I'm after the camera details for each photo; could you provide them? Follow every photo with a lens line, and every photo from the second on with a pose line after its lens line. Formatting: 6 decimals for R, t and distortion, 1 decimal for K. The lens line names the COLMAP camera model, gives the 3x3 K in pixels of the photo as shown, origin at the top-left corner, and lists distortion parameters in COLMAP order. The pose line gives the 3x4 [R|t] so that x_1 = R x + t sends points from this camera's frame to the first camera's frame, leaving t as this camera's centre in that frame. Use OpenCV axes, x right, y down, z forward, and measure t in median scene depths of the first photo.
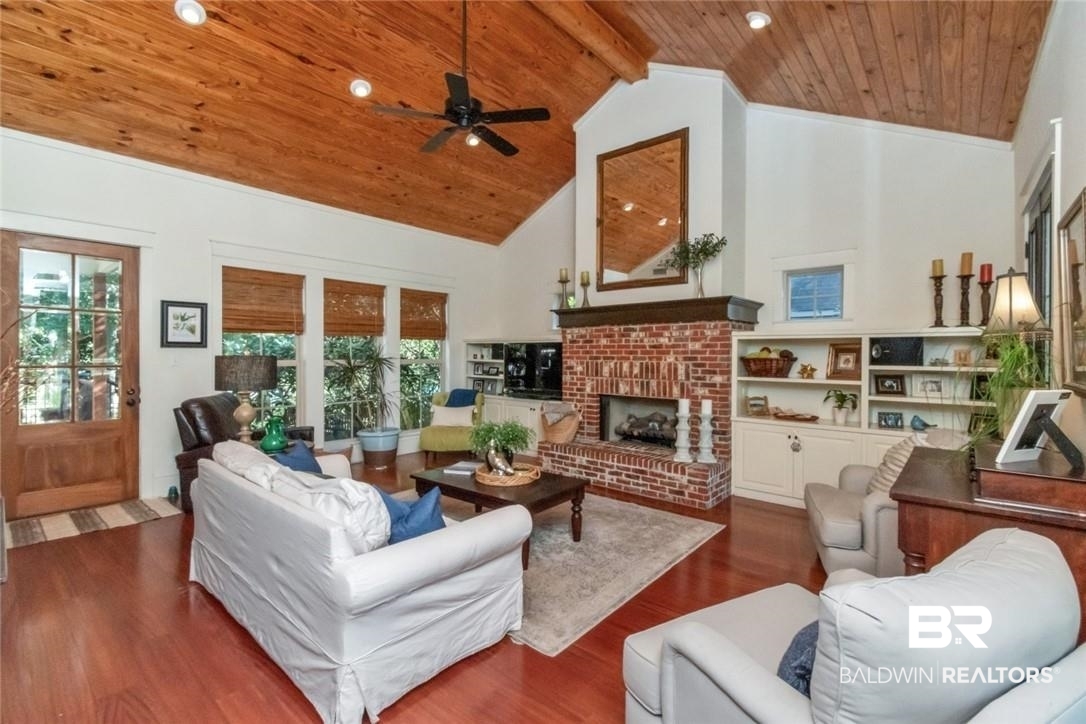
lens RADIAL K [[489.9, 0, 547.2], [0, 489.9, 354.0], [0, 0, 1]] dist [0.001879, -0.000524]
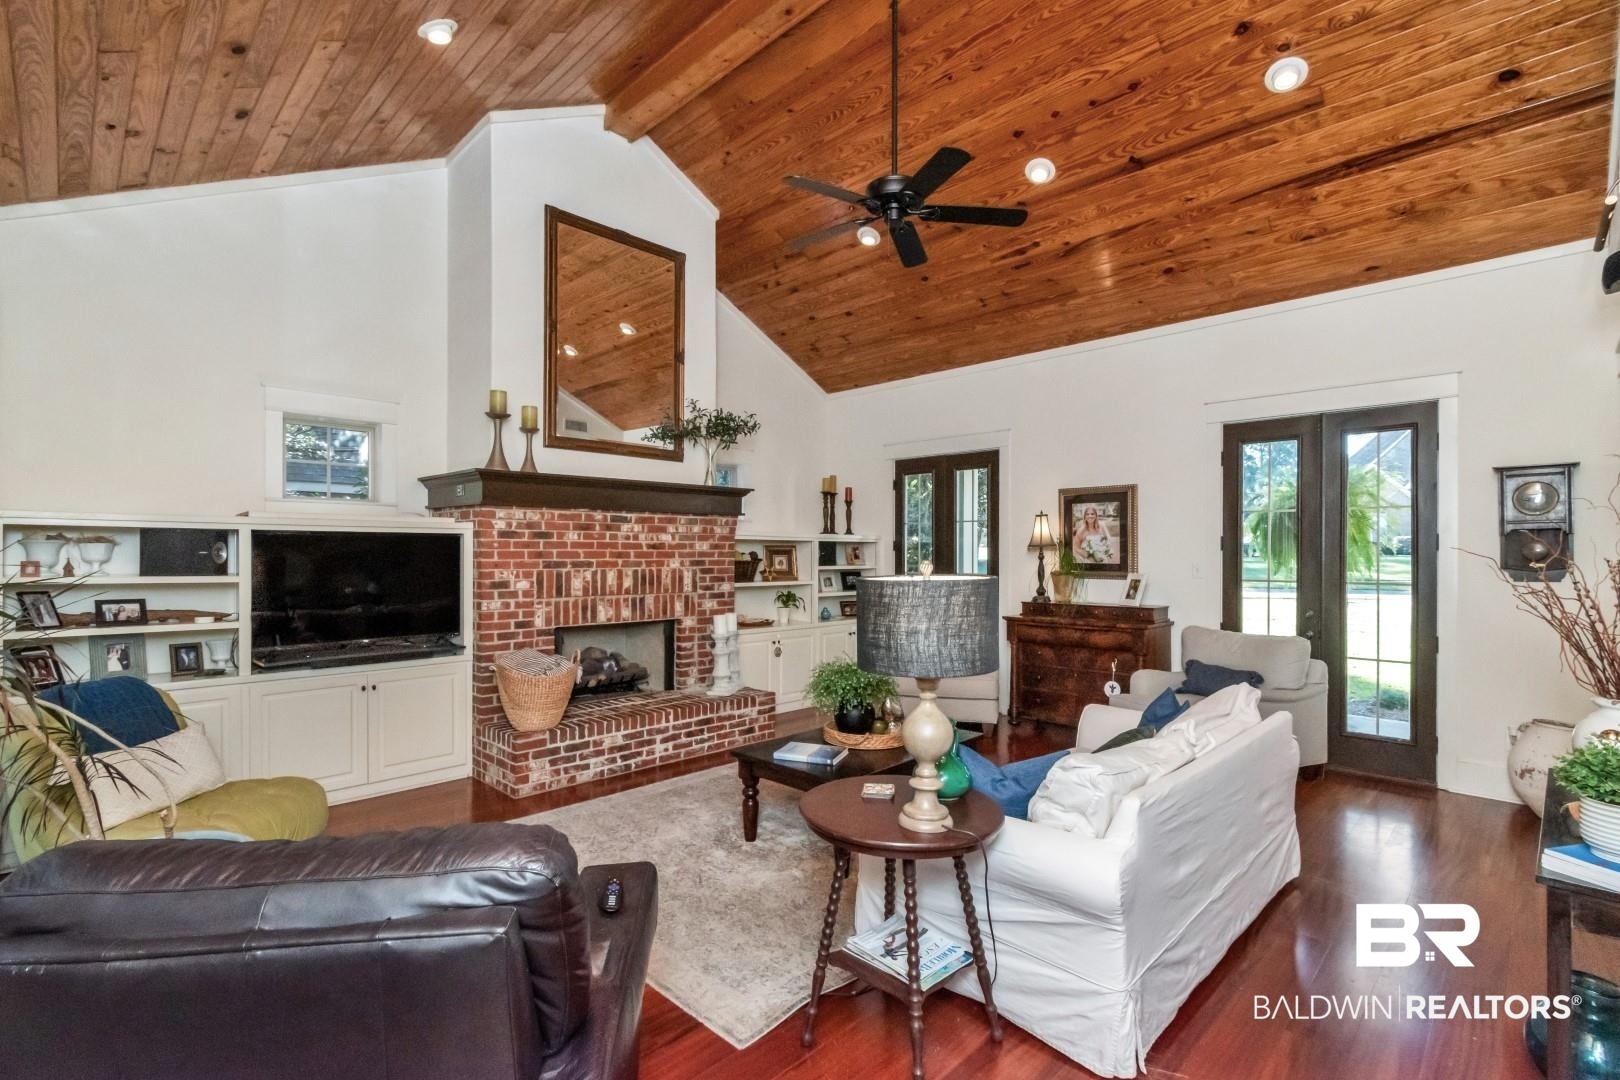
lens RADIAL K [[730.7, 0, 818.9], [0, 730.7, 550.8], [0, 0, 1]] dist [0.001879, -0.000524]
pose [[0.070054, 0.002432, 0.997540, -0.782313], [0.001896, 0.999995, -0.002571, -0.005712], [-0.997541, 0.002072, 0.070049, 0.688880]]
